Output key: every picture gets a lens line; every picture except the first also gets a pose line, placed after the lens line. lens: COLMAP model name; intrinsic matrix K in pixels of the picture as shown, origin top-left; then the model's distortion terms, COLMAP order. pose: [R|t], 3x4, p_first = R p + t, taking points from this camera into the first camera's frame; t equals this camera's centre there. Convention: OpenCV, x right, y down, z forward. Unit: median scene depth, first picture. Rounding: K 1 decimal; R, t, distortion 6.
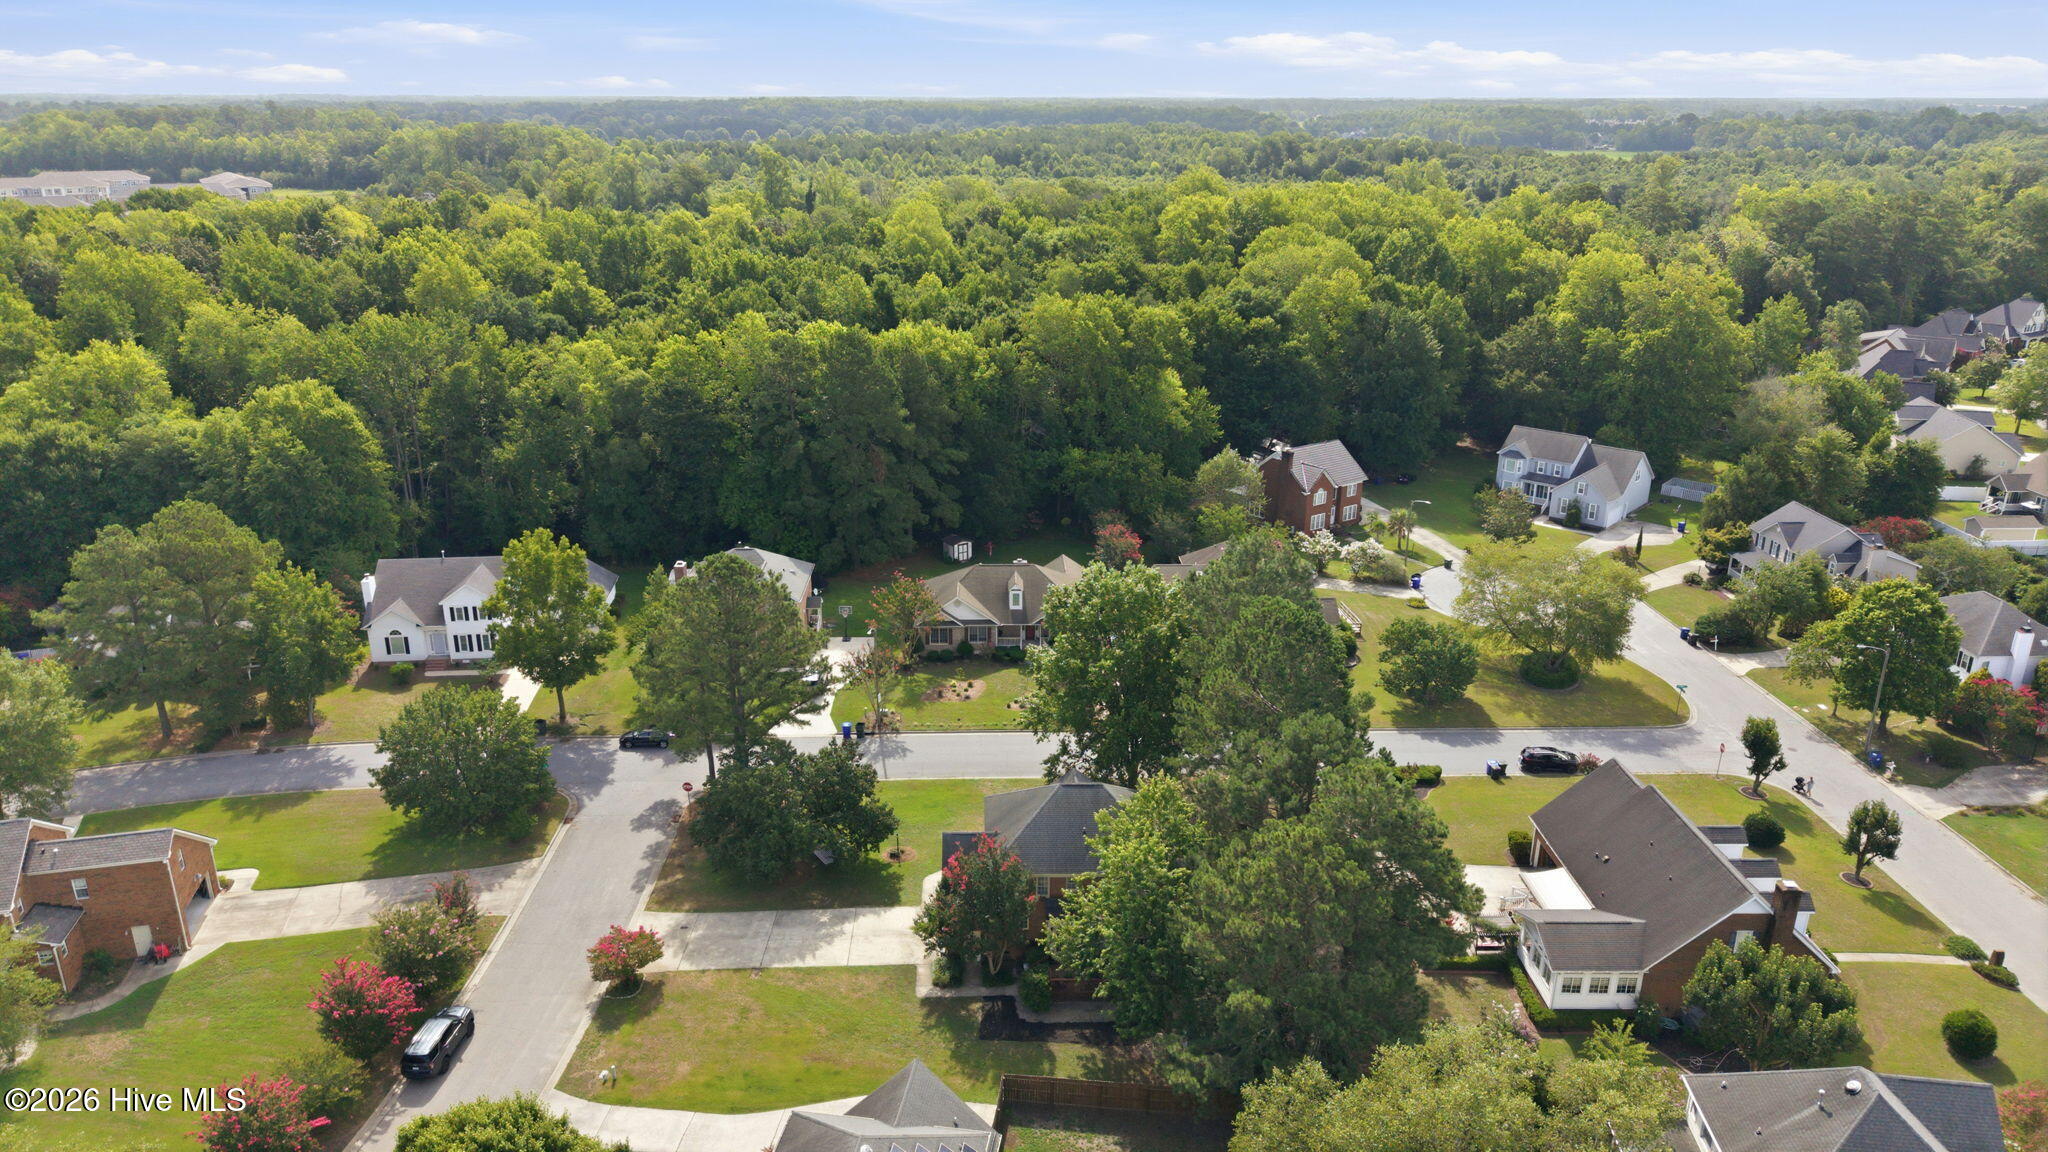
lens RADIAL K [[1357.7, 0, 1024.0], [0, 1357.7, 576.0], [0, 0, 1]] dist [0.039203, -0.046637]
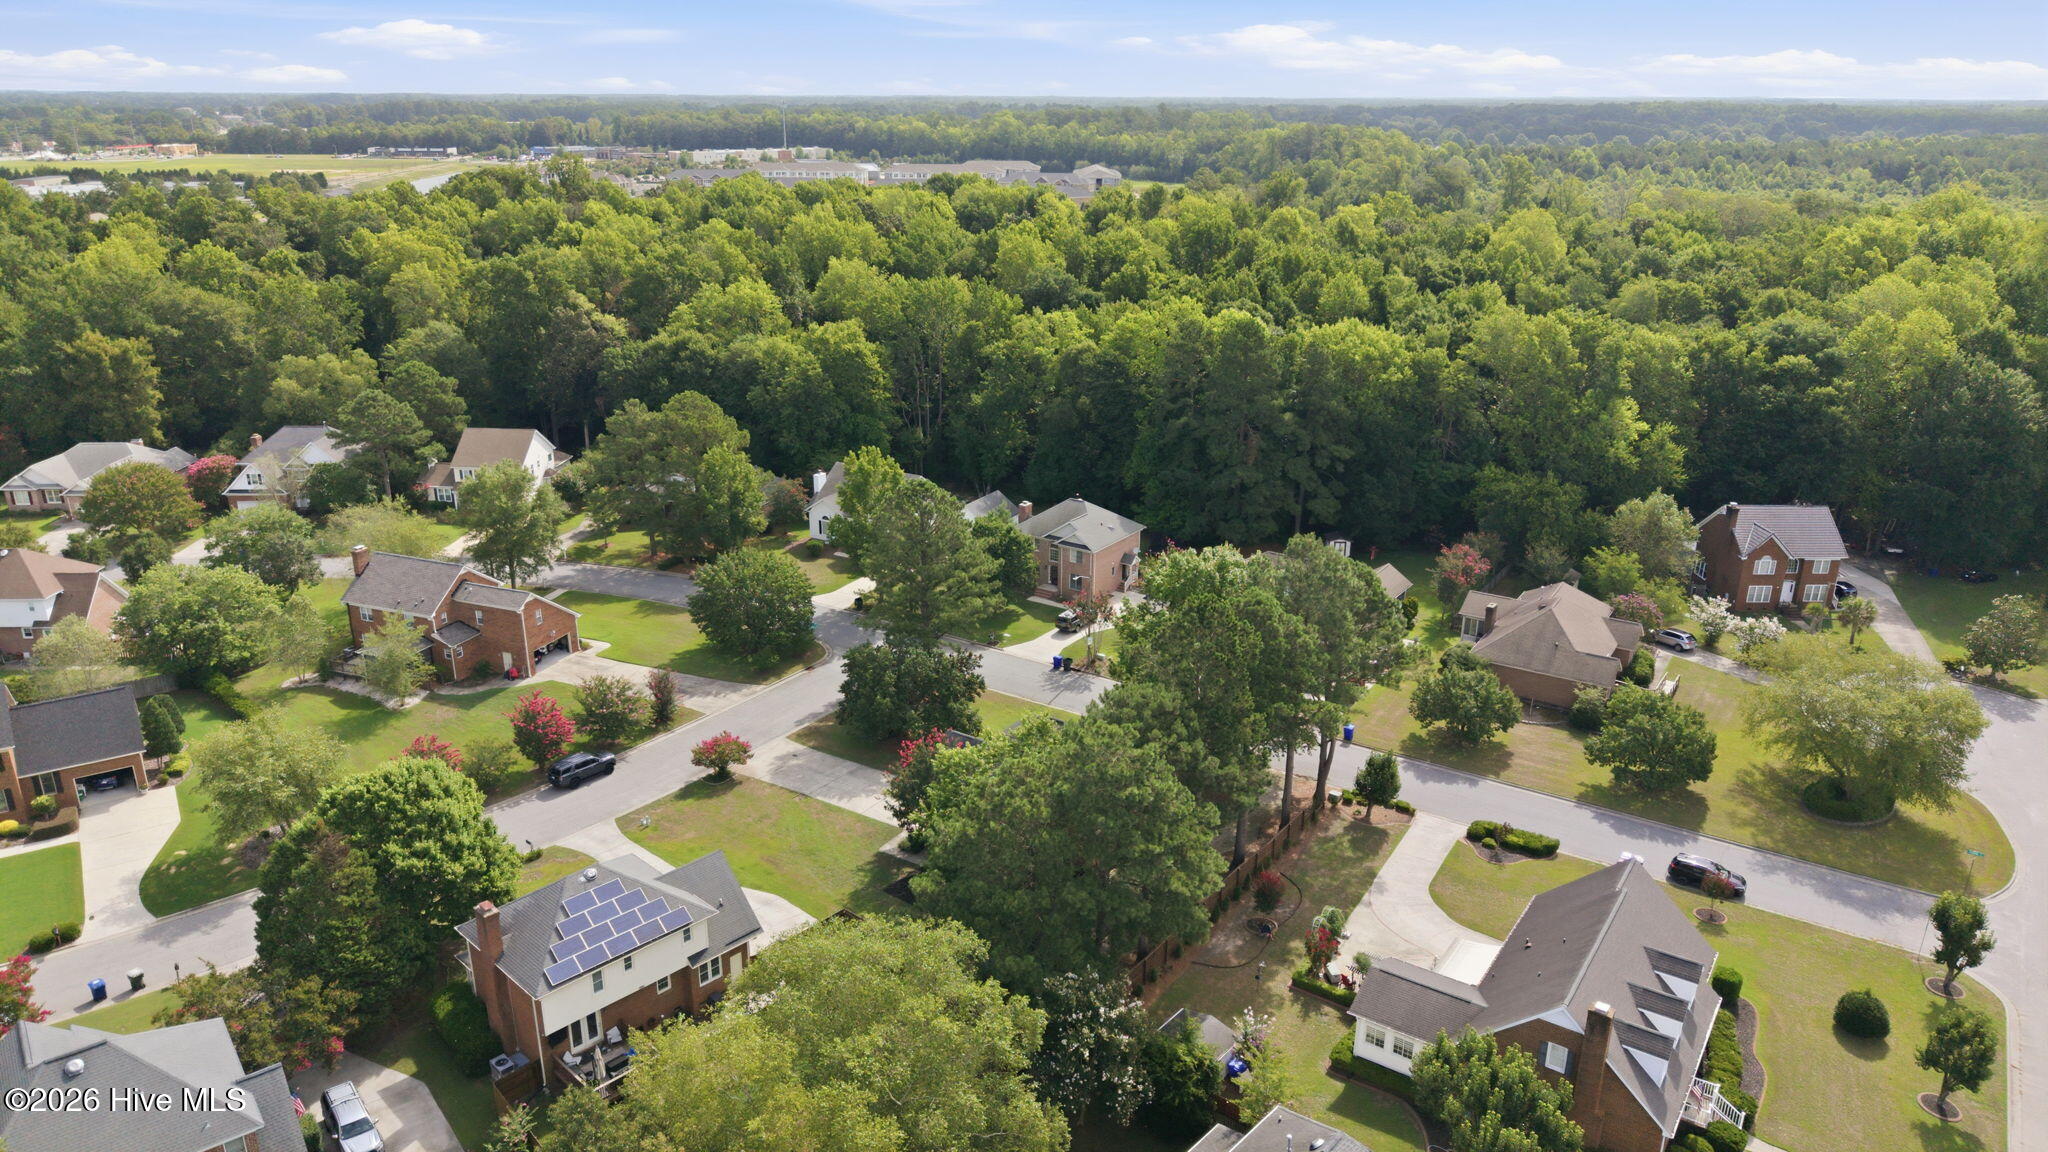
lens RADIAL K [[1357.7, 0, 1024.0], [0, 1357.7, 576.0], [0, 0, 1]] dist [0.039203, -0.046637]
pose [[0.819822, 0.192280, -0.539370, 0.301899], [-0.193364, 0.979567, 0.055299, -0.008838], [0.538983, 0.058959, 0.840251, 0.023472]]
